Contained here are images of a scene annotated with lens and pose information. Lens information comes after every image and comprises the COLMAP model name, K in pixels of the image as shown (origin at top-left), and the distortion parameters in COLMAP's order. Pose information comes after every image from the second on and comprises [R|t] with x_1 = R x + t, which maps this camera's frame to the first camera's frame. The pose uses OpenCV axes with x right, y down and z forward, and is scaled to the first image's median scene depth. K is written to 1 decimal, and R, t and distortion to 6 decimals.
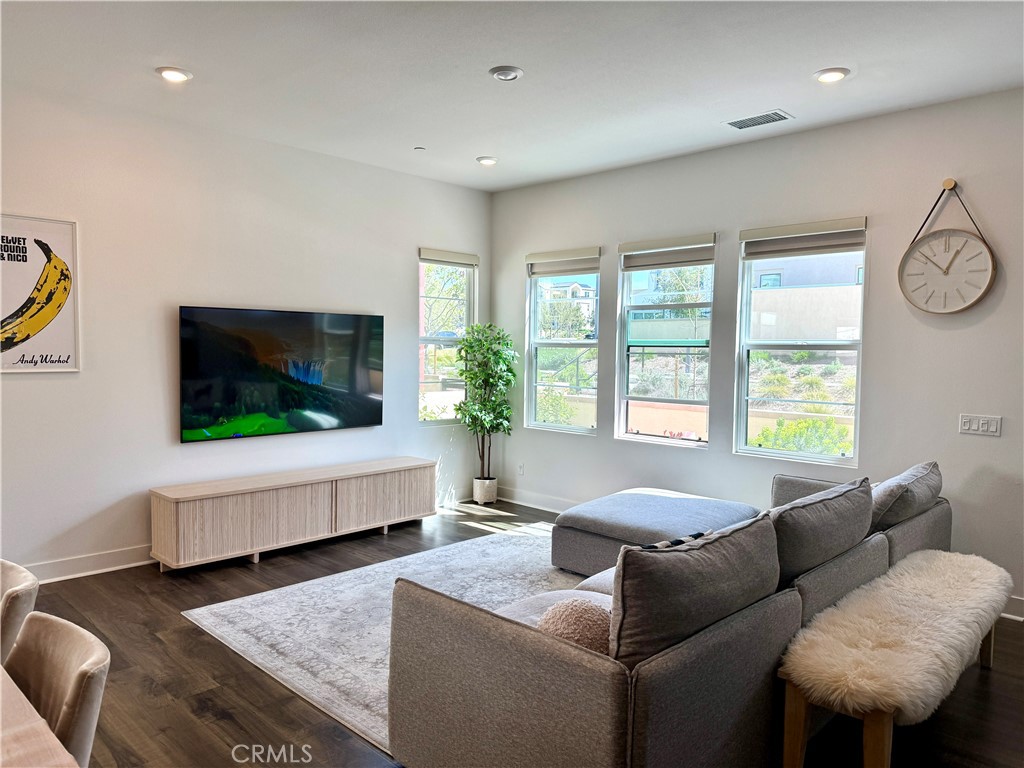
lens RADIAL K [[709.8, 0, 515.8], [0, 709.8, 391.9], [0, 0, 1]] dist [0.111945, -0.173710]
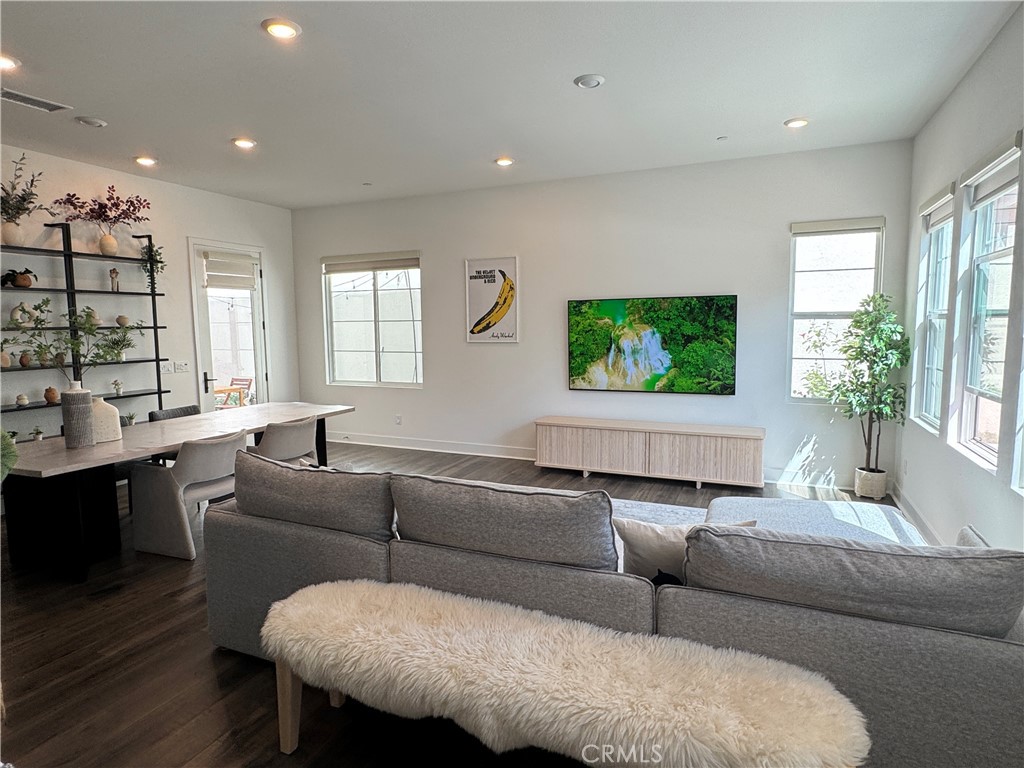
lens RADIAL K [[582.1, 0, 512.0], [0, 582.1, 384.0], [0, 0, 1]] dist [-0.000288, 0.000176]
pose [[0.343973, 0.076994, -0.935818, 0.571911], [-0.043475, 0.996870, 0.066037, -0.015904], [0.937973, 0.017970, 0.346243, 0.397545]]
